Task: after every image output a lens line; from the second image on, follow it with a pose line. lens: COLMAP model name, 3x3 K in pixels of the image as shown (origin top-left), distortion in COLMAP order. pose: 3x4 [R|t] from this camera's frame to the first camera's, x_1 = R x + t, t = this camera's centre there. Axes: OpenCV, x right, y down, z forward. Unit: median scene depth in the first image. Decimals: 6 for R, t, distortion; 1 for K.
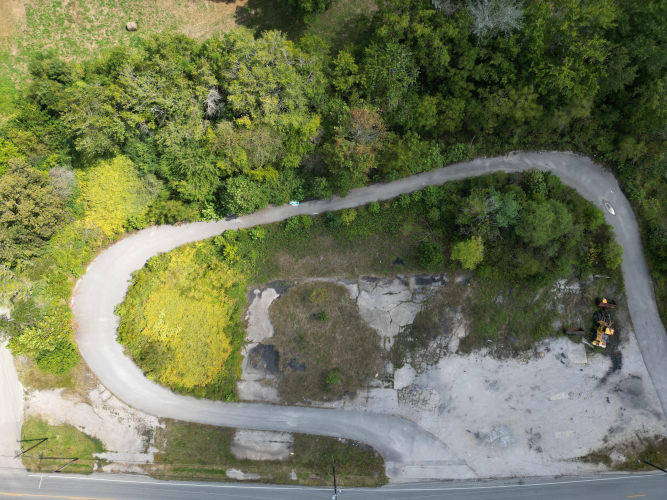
lens RADIAL K [[466.0, 0, 333.5], [0, 466.0, 250.0], [0, 0, 1]] dist [0.075371, -0.069905]
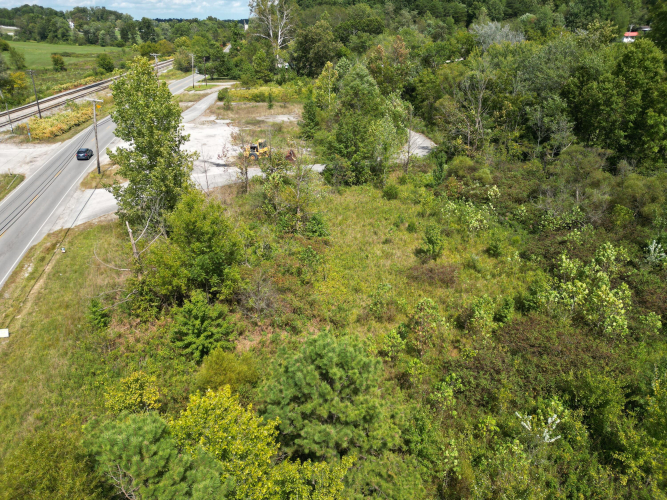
lens RADIAL K [[466.0, 0, 333.5], [0, 466.0, 250.0], [0, 0, 1]] dist [0.075371, -0.069905]
pose [[0.130392, 0.434740, -0.891066, 1.465661], [-0.991453, 0.061182, -0.115231, 0.144431], [0.004422, 0.898475, 0.439002, 0.758437]]
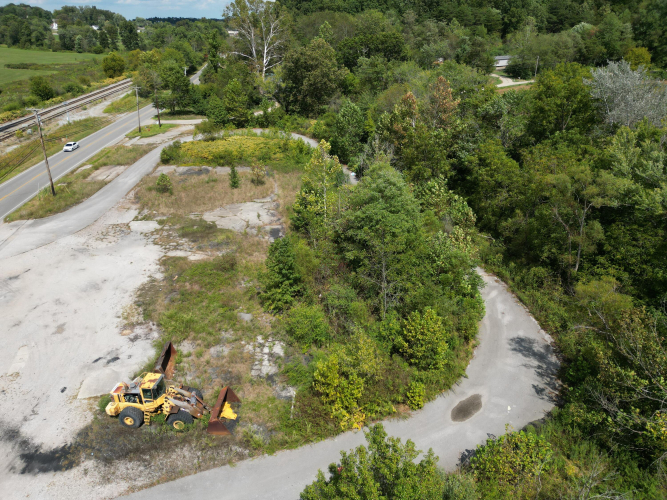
lens RADIAL K [[470.2, 0, 333.5], [0, 470.2, 250.0], [0, 0, 1]] dist [0.029889, -0.009146]
pose [[0.119929, 0.439584, -0.890159, 0.865102], [-0.992776, 0.056216, -0.105994, 0.056567], [0.003448, 0.896441, 0.443150, 0.706582]]
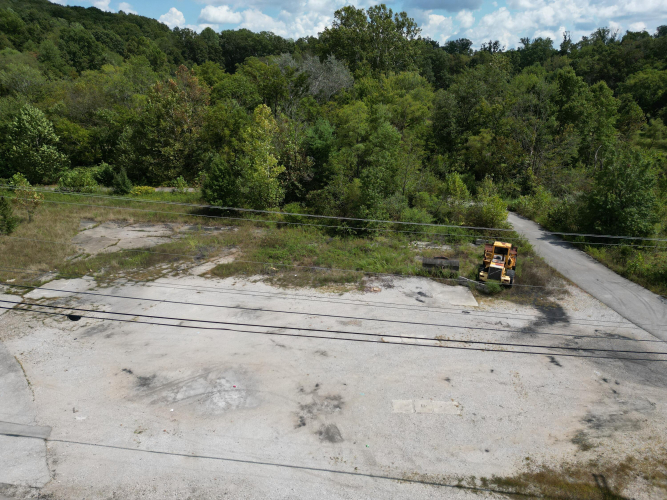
lens RADIAL K [[466.0, 0, 333.5], [0, 466.0, 250.0], [0, 0, 1]] dist [0.075371, -0.069905]
pose [[0.985439, 0.072910, -0.153606, 0.467487], [-0.169394, 0.342870, -0.923984, 0.628734], [-0.014701, 0.936549, 0.350228, 0.807596]]
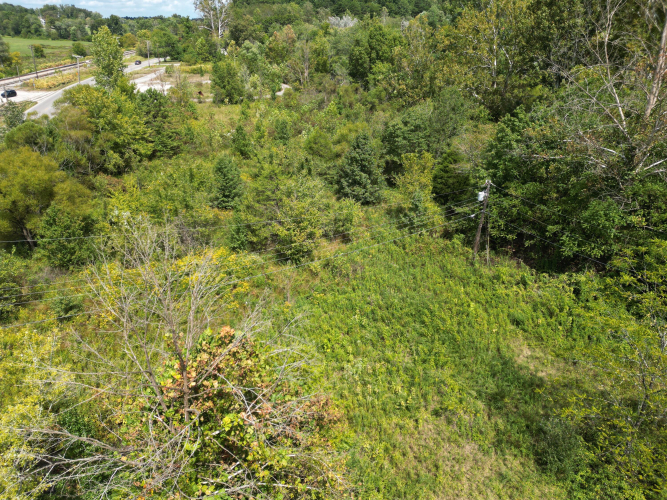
lens RADIAL K [[470.2, 0, 333.5], [0, 470.2, 250.0], [0, 0, 1]] dist [0.029889, -0.009146]
pose [[0.178147, 0.432601, -0.883810, 2.181699], [-0.983995, 0.082227, -0.158093, -0.029489], [0.004281, 0.897828, 0.440326, 0.775809]]
